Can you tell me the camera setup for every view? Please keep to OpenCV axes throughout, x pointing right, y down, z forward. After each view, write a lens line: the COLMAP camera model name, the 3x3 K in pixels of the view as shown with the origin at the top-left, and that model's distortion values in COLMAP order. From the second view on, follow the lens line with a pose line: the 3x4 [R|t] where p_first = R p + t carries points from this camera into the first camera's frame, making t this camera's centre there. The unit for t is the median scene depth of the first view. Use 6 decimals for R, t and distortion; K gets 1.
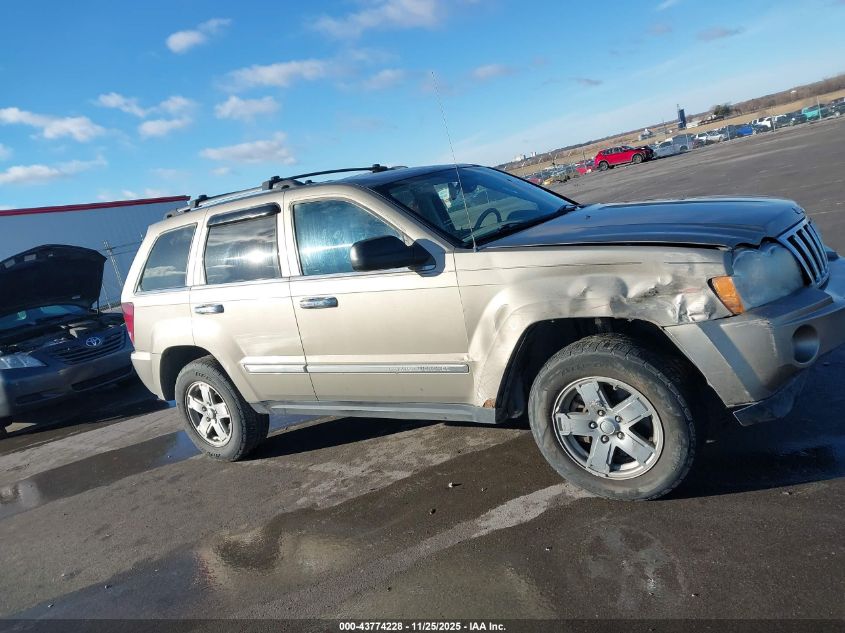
lens RADIAL K [[680.0, 0, 374.7], [0, 680.0, 338.5], [0, 0, 1]] dist [0.116055, -0.240158]
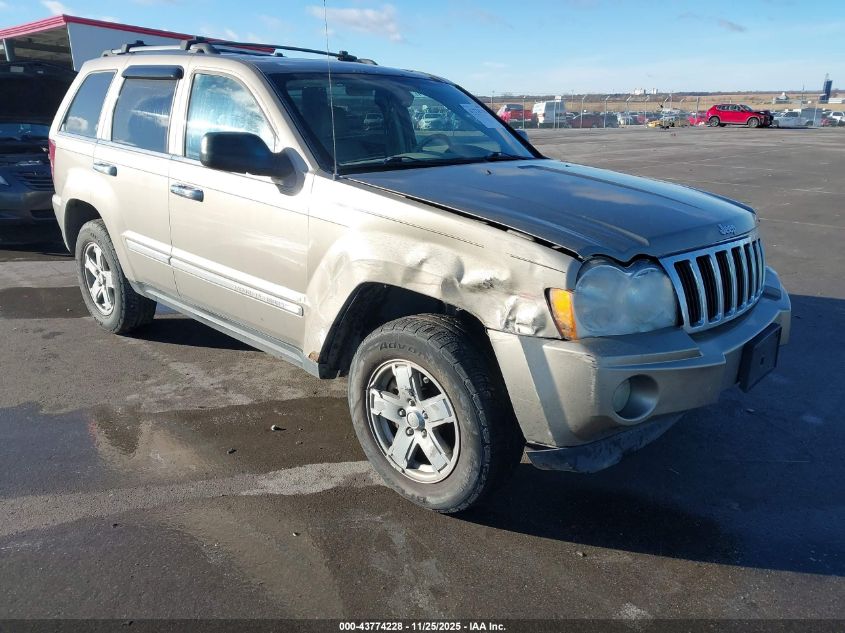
lens RADIAL K [[652.8, 0, 413.3], [0, 652.8, 321.8], [0, 0, 1]] dist [0.060937, -0.068382]
pose [[0.962144, 0.263843, -0.068303, 0.346133], [-0.251627, 0.956241, 0.149287, -0.106911], [0.104702, -0.126448, 0.986432, 0.197440]]
